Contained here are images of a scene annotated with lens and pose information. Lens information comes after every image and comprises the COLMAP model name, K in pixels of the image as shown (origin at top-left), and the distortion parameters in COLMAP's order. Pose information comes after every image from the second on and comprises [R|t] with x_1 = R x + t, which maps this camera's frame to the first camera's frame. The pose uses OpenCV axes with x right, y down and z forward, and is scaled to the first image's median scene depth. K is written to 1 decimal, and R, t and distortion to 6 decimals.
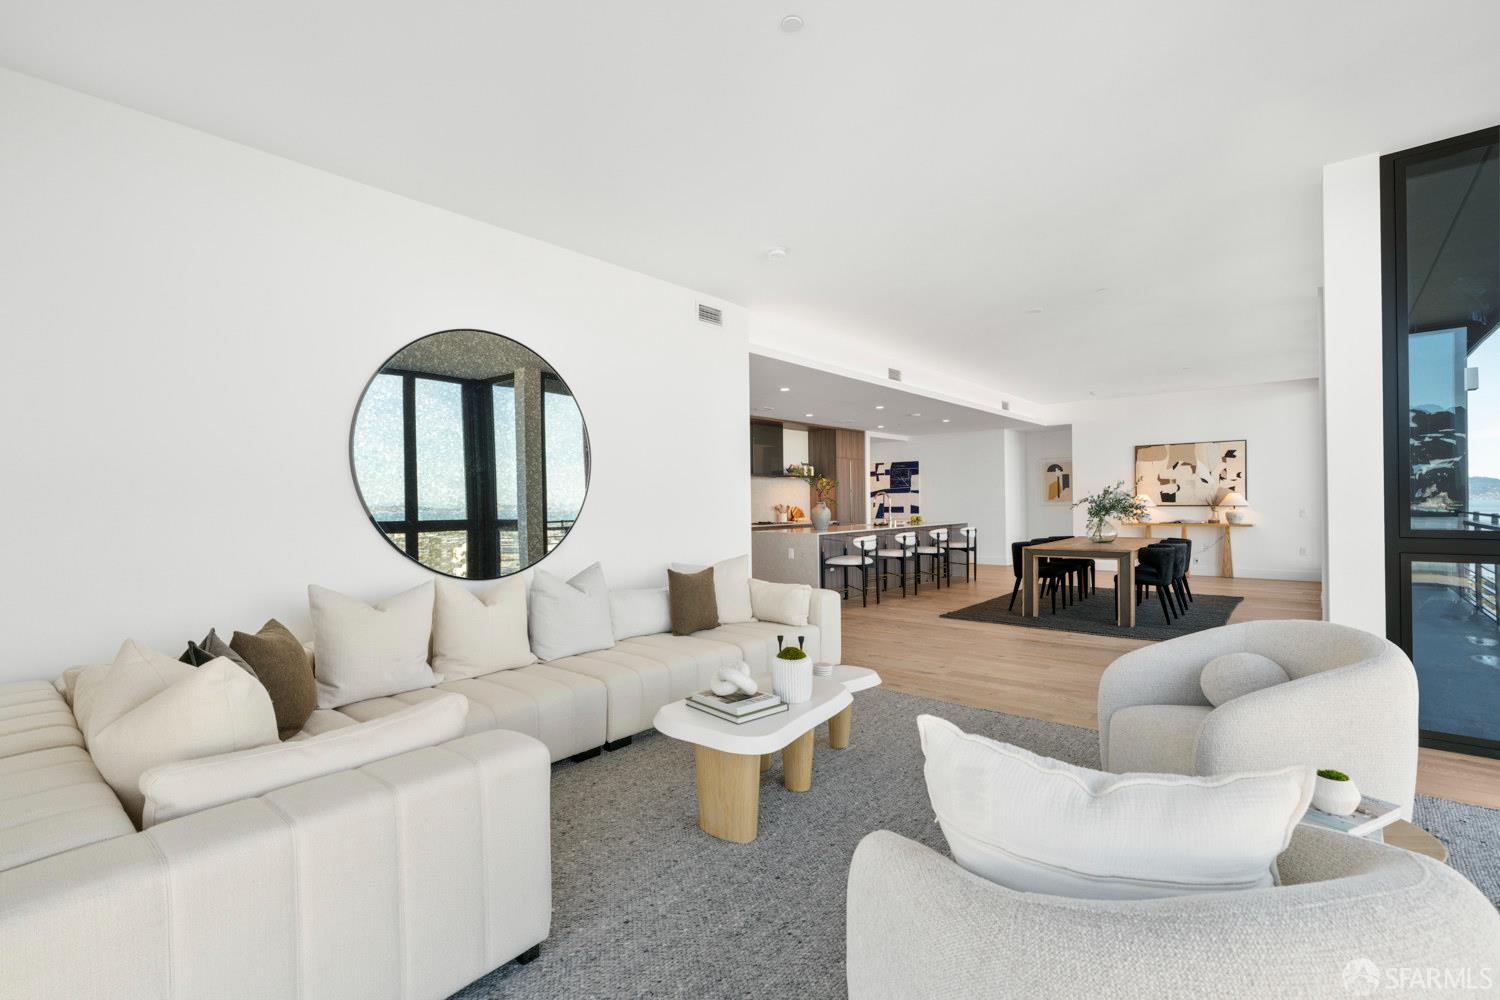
lens RADIAL K [[675.0, 0, 763.2], [0, 675.0, 498.2], [0, 0, 1]] dist [-0.005081, 0.001659]
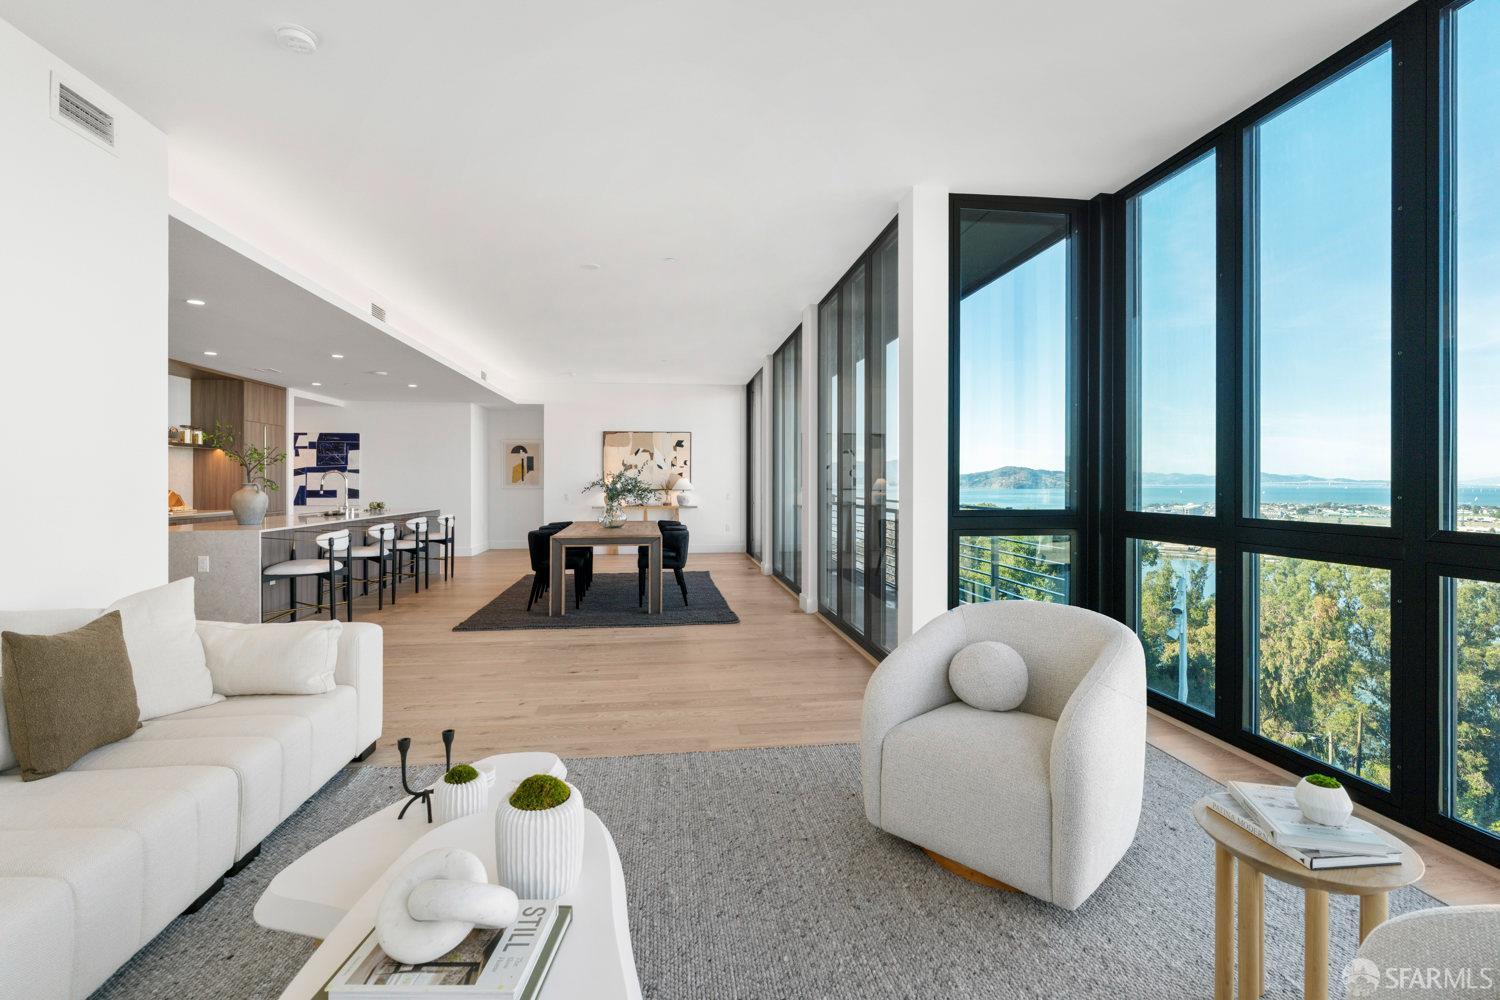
lens RADIAL K [[675.0, 0, 752.2], [0, 675.0, 484.3], [0, 0, 1]] dist [-0.005081, 0.001659]
pose [[0.677346, 0.007997, 0.735621, -0.055794], [-0.011113, 0.999938, -0.000638, 0.001453], [-0.735581, -0.007743, 0.677393, 0.144580]]
